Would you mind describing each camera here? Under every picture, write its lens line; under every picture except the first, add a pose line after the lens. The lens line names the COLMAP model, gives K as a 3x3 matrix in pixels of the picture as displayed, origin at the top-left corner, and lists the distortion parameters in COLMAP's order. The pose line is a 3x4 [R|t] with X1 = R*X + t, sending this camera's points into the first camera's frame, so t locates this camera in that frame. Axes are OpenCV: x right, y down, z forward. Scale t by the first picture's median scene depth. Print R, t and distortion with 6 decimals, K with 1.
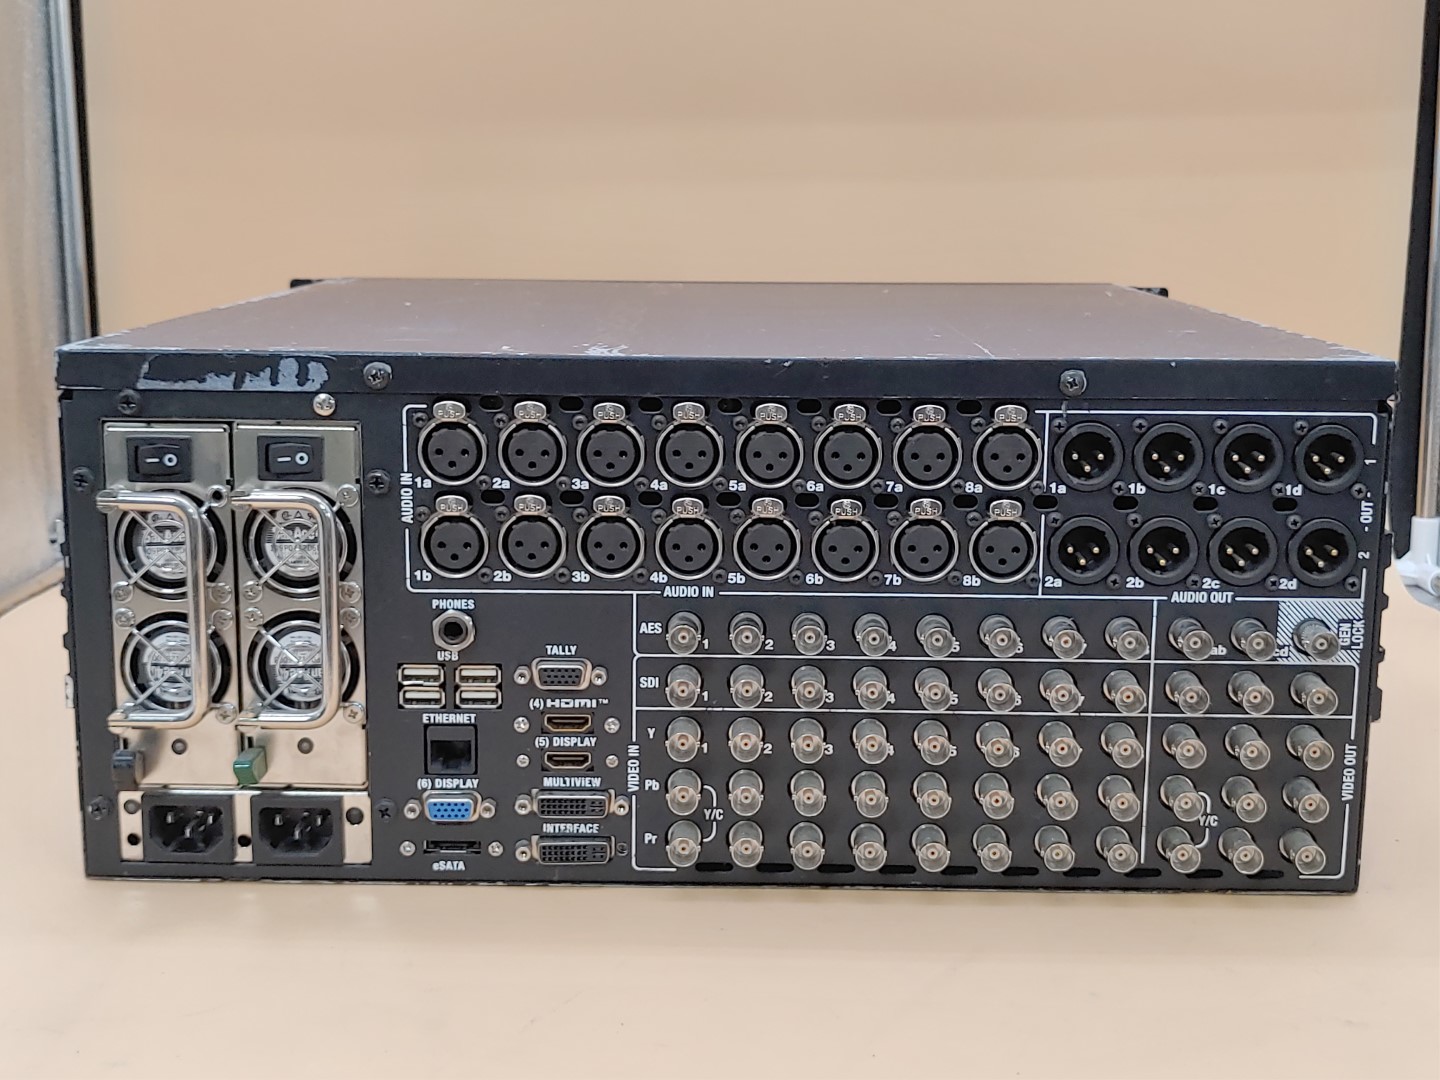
lens RADIAL K [[1869.6, 0, 716.8], [0, 1869.6, 533.2], [0, 0, 1]] dist [0.029685, 0.000000]
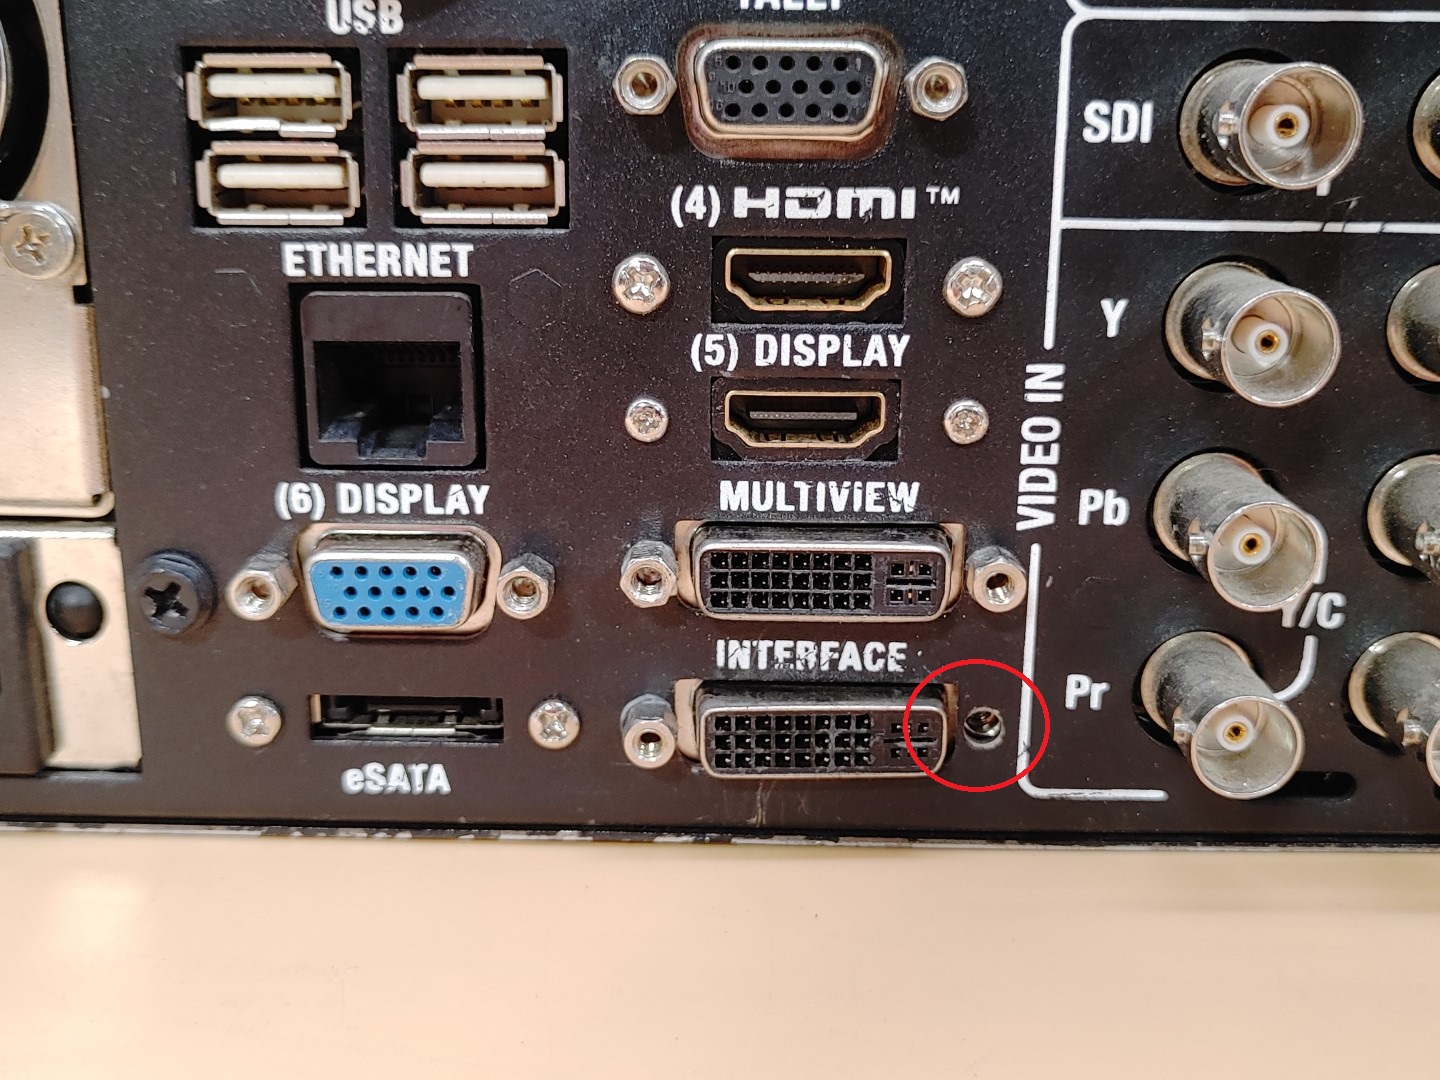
lens RADIAL K [[1389.0, 0, 727.1], [0, 1389.0, 551.5], [0, 0, 1]] dist [-0.070951, 0.000000]
pose [[0.999880, 0.002782, -0.015209, -0.088314], [-0.001103, 0.994003, 0.109351, 0.118796], [0.015422, -0.109321, 0.993887, 0.792279]]
